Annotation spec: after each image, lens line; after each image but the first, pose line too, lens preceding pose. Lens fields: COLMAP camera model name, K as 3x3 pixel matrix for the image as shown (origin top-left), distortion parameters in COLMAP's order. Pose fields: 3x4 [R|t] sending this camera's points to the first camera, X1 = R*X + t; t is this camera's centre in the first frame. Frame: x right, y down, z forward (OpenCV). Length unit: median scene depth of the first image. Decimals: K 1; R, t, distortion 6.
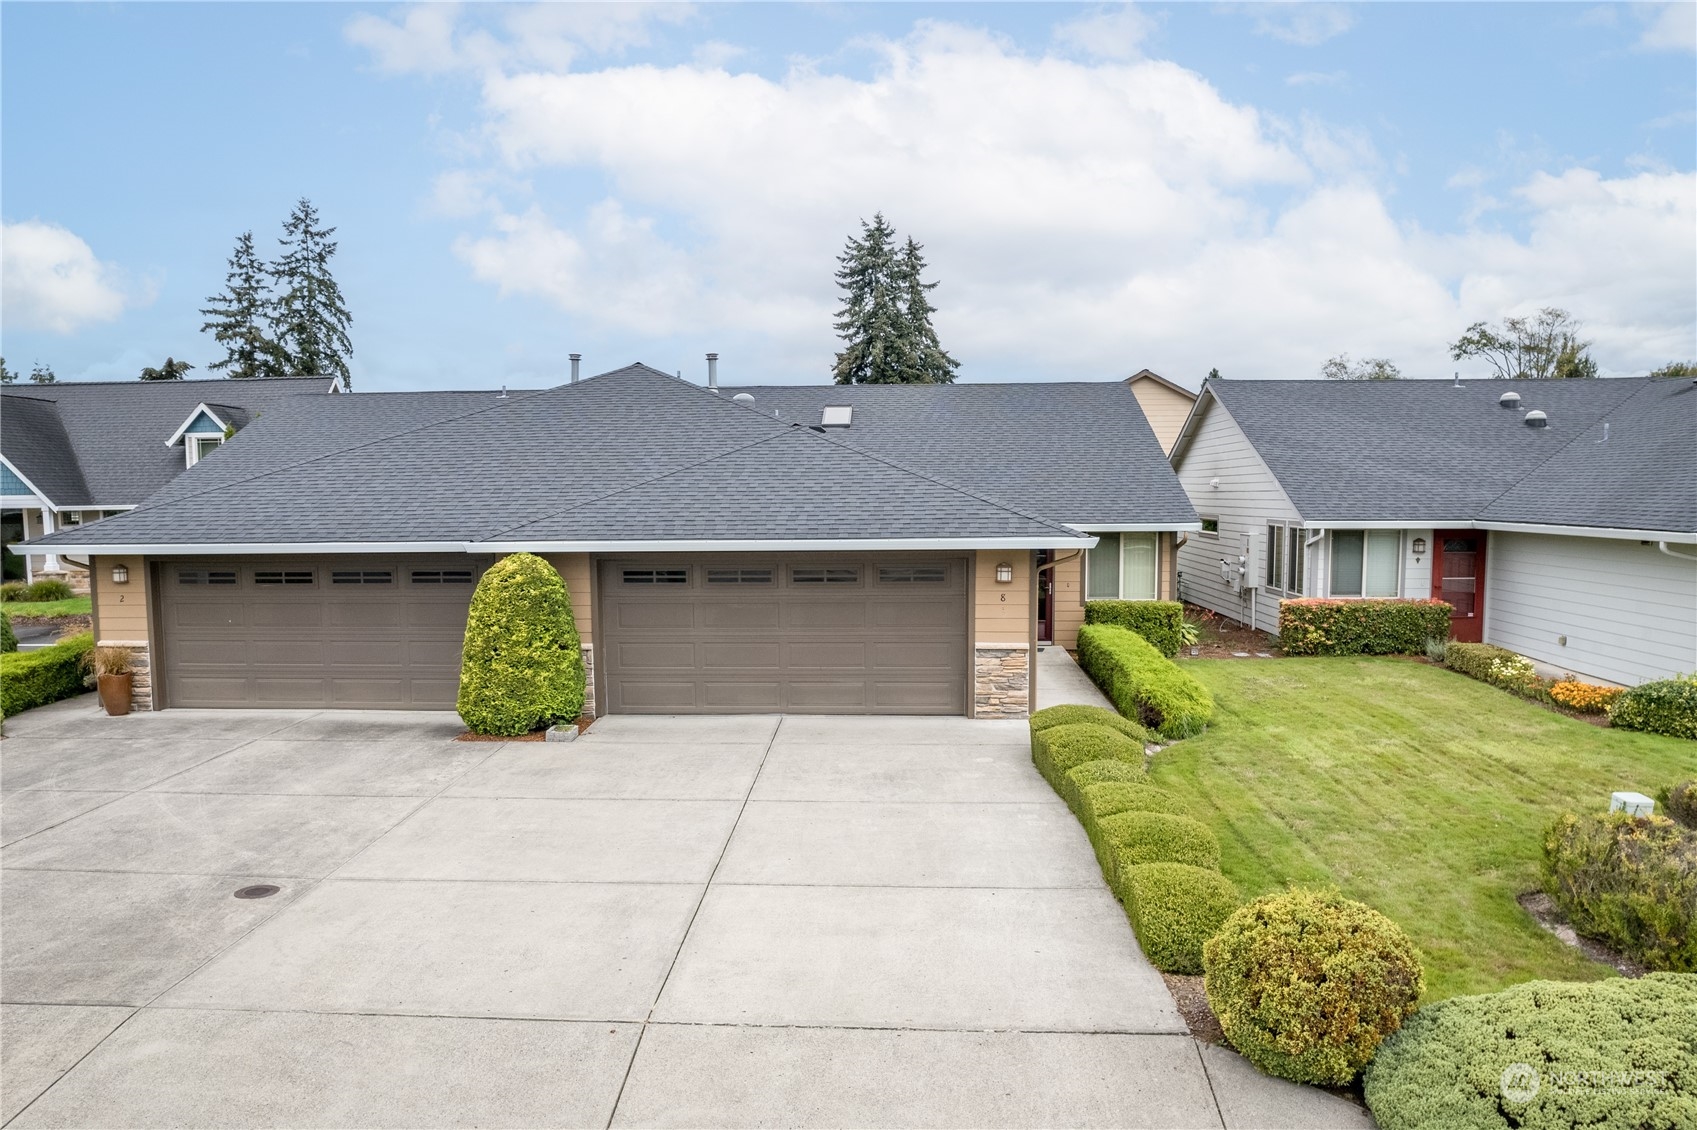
lens RADIAL K [[1208.4, 0, 823.7], [0, 1208.4, 620.4], [0, 0, 1]] dist [-0.047088, -0.001191]
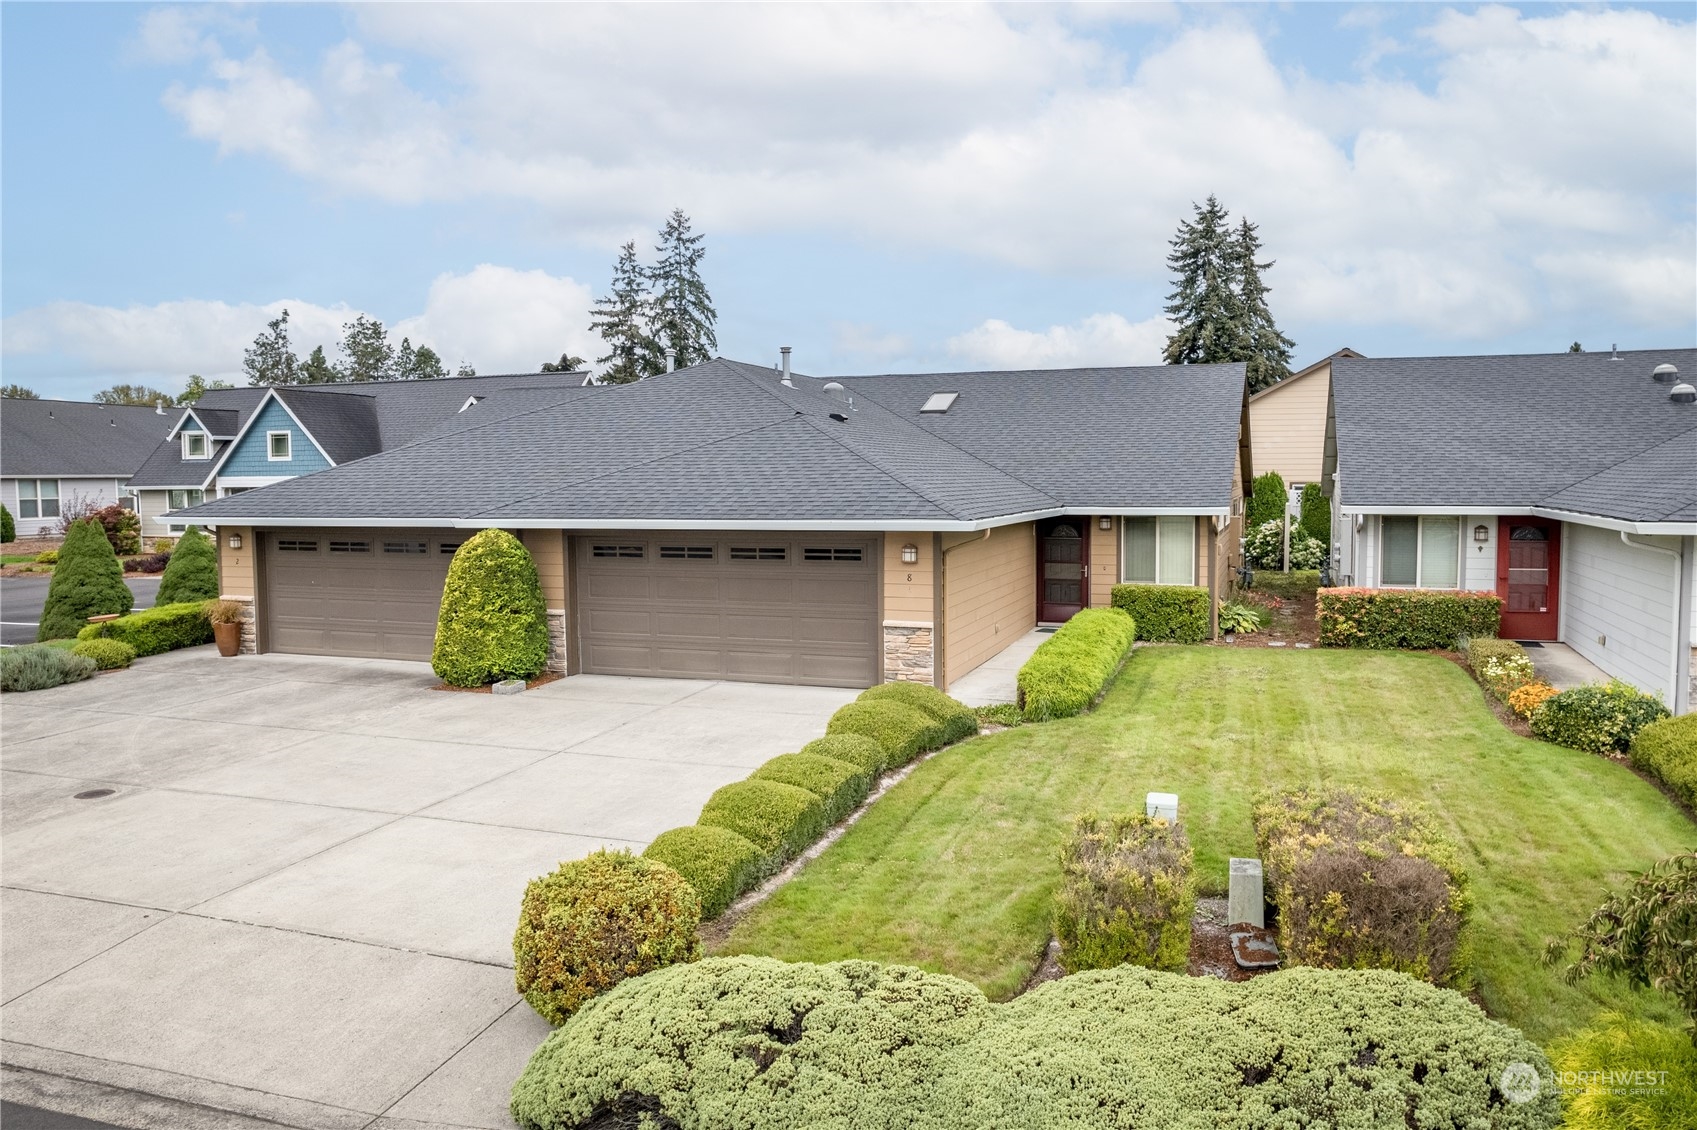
lens RADIAL K [[1177.9, 0, 895.2], [0, 1177.9, 565.3], [0, 0, 1]] dist [-0.051307, 0.001789]
pose [[0.967152, 0.020758, -0.253350, 0.044677], [-0.027758, 0.999324, -0.024087, -0.000528], [0.252678, 0.030328, 0.967075, 0.002046]]
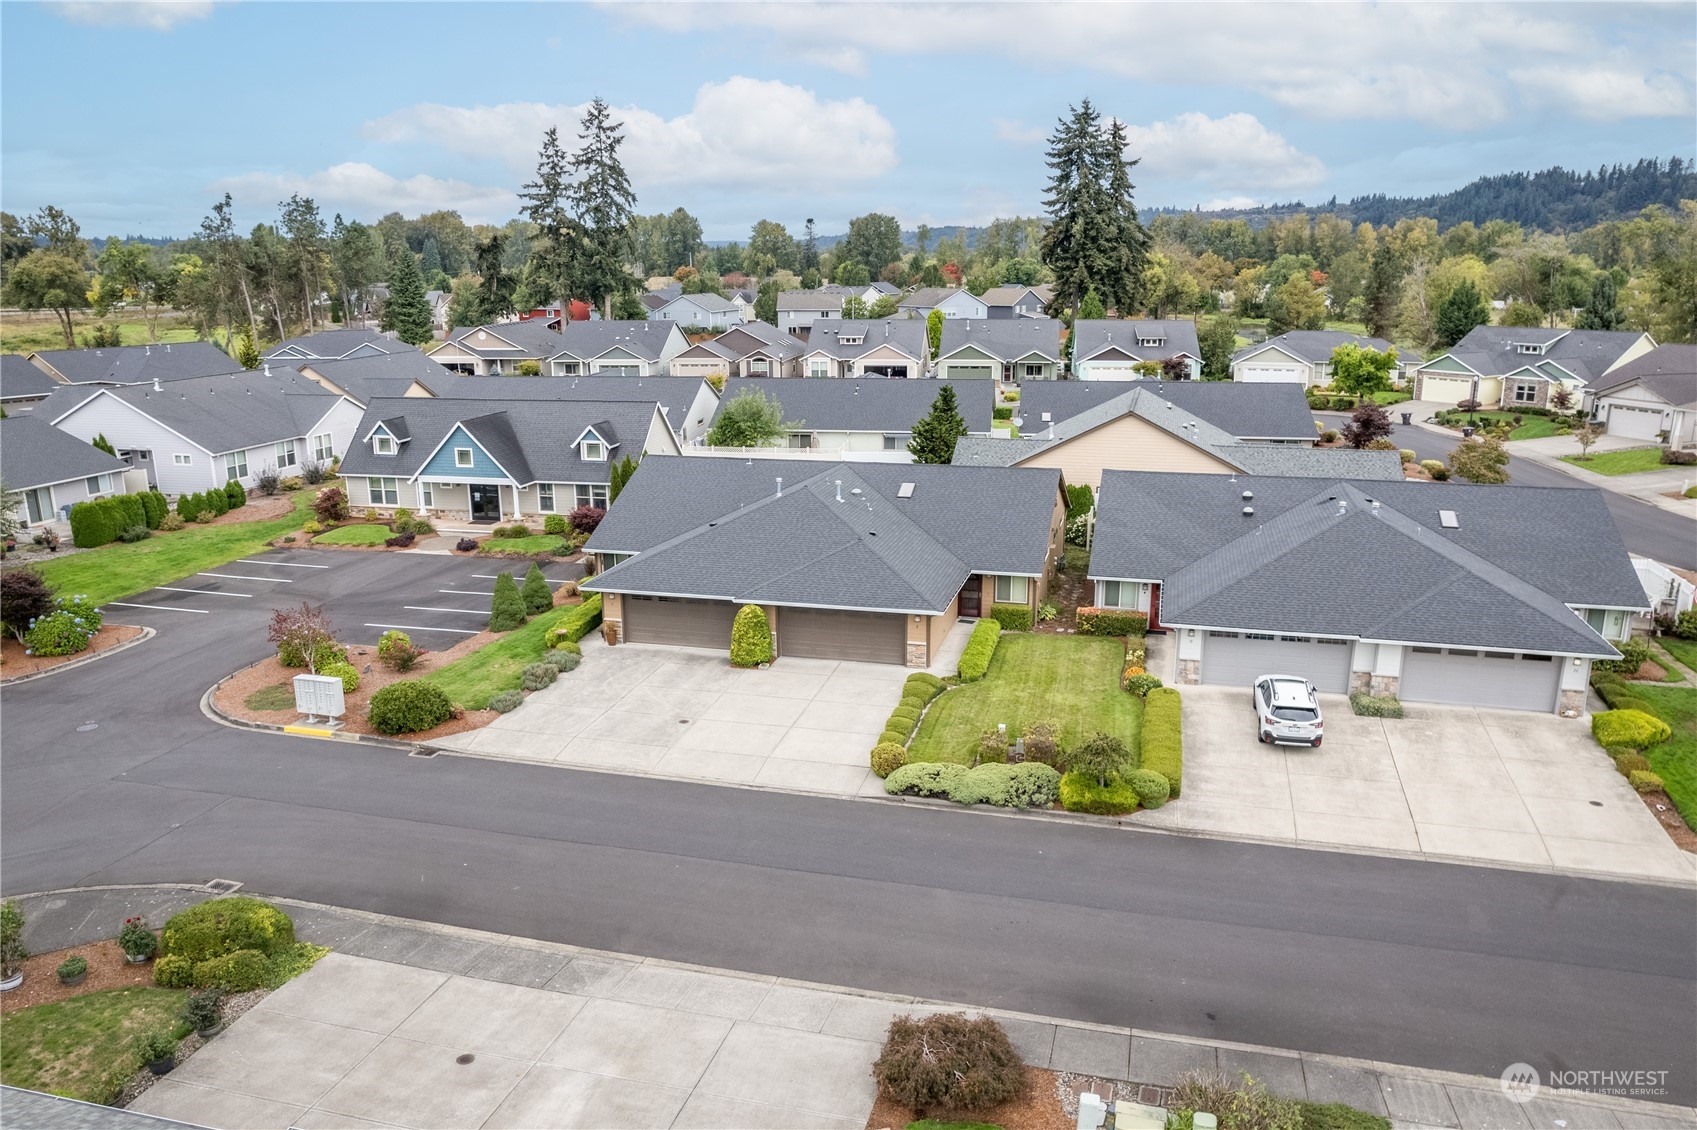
lens RADIAL K [[1210.0, 0, 844.8], [0, 1210.0, 595.7], [0, 0, 1]] dist [-0.047708, -0.000161]
pose [[0.981381, 0.051475, -0.185046, 0.056909], [-0.020930, 0.986342, 0.163374, -0.062101], [0.190928, -0.156460, 0.969055, -0.199099]]
